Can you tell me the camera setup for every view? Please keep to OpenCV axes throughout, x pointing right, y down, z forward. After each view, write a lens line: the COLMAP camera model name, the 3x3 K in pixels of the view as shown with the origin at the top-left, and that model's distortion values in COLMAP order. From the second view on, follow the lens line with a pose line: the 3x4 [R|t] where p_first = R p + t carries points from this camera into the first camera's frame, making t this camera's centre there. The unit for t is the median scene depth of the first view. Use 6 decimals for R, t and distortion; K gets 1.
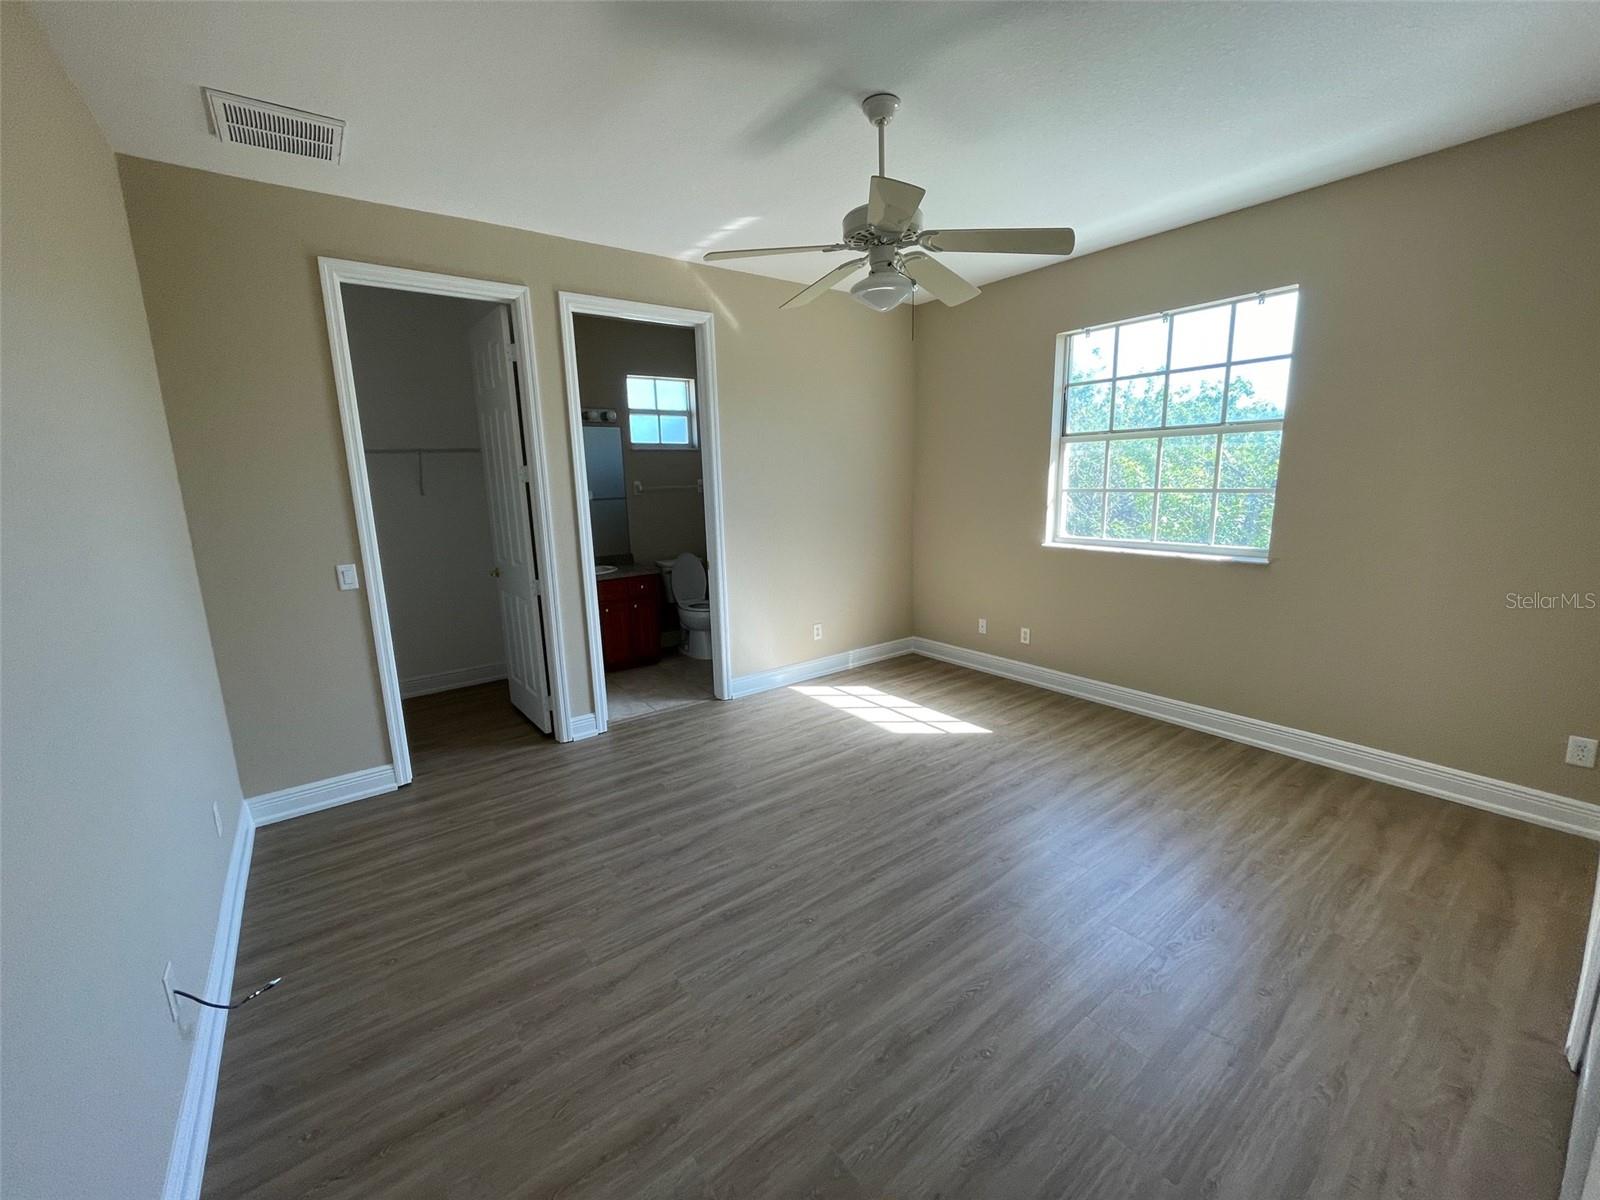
lens RADIAL K [[642.9, 0, 809.2], [0, 642.9, 596.7], [0, 0, 1]] dist [0.001904, -0.000712]
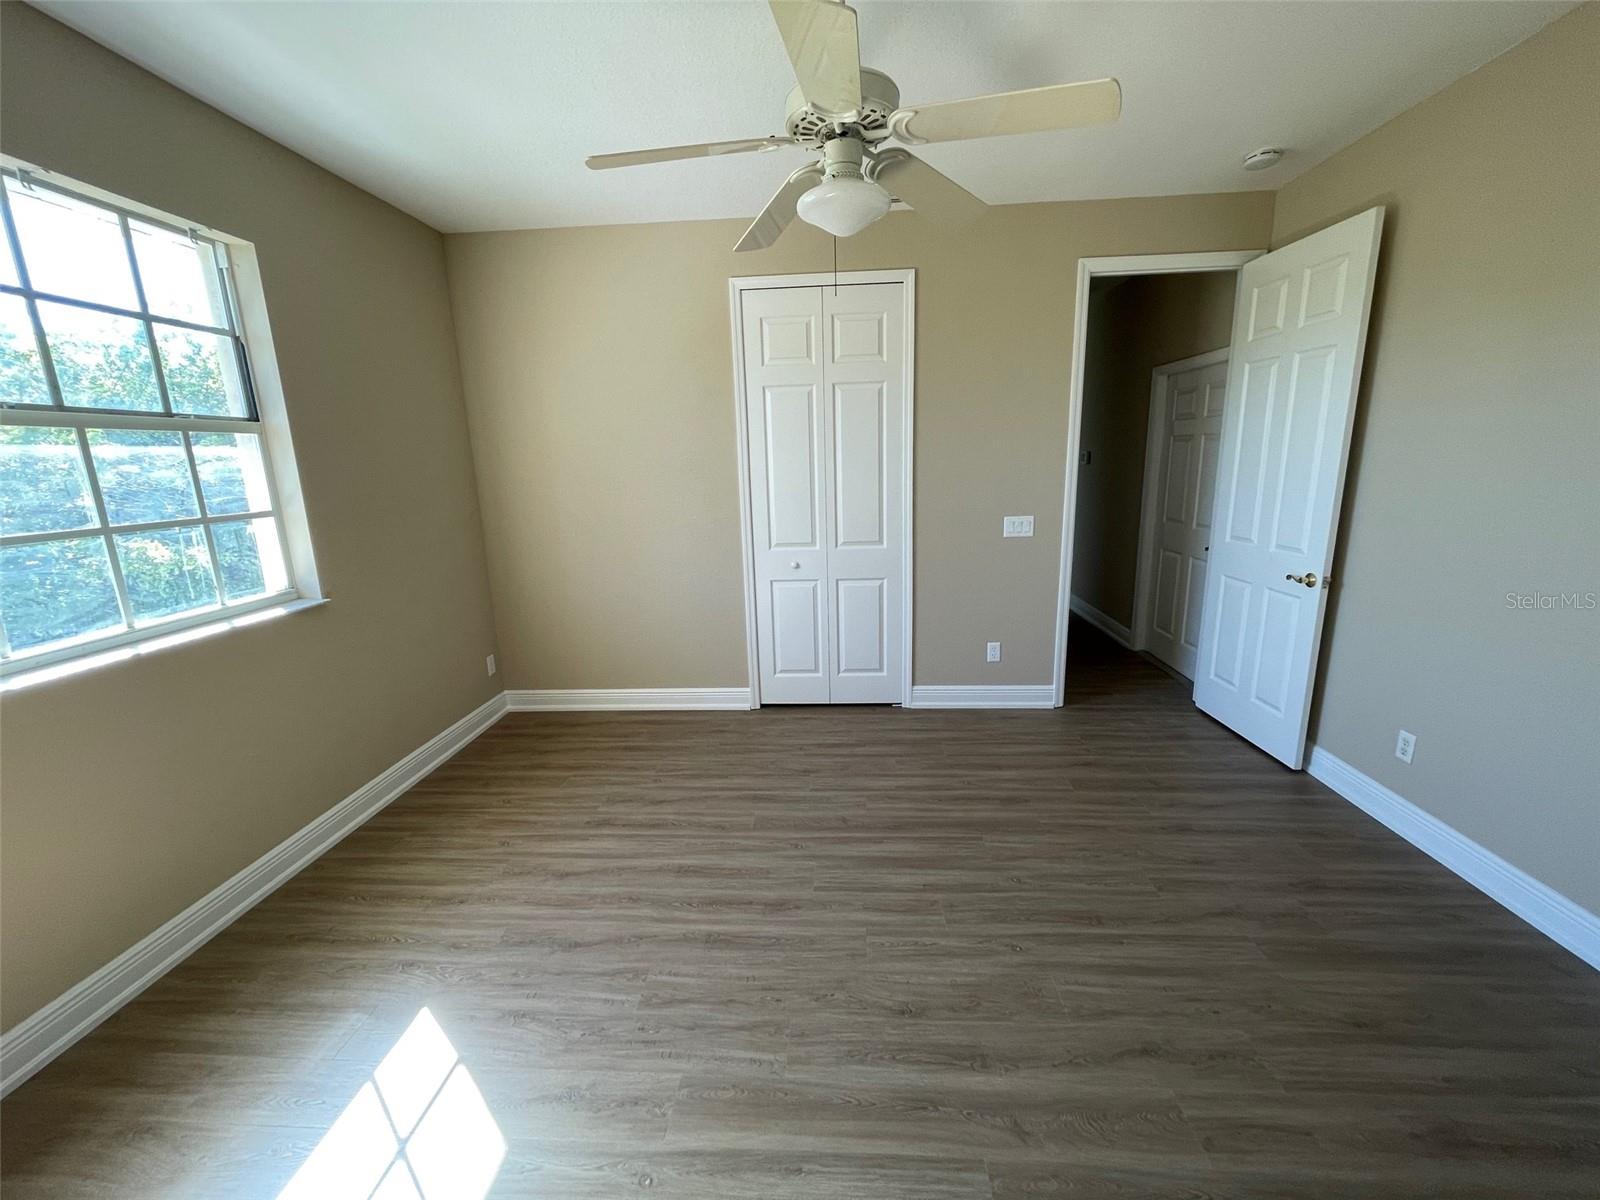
lens RADIAL K [[642.9, 0, 800.2], [0, 642.9, 600.7], [0, 0, 1]] dist [0.001904, -0.000712]
pose [[-0.748988, -0.097353, 0.655393, -0.307013], [0.170843, 0.927325, 0.332987, -0.266955], [-0.640179, 0.361373, -0.677923, 1.431521]]
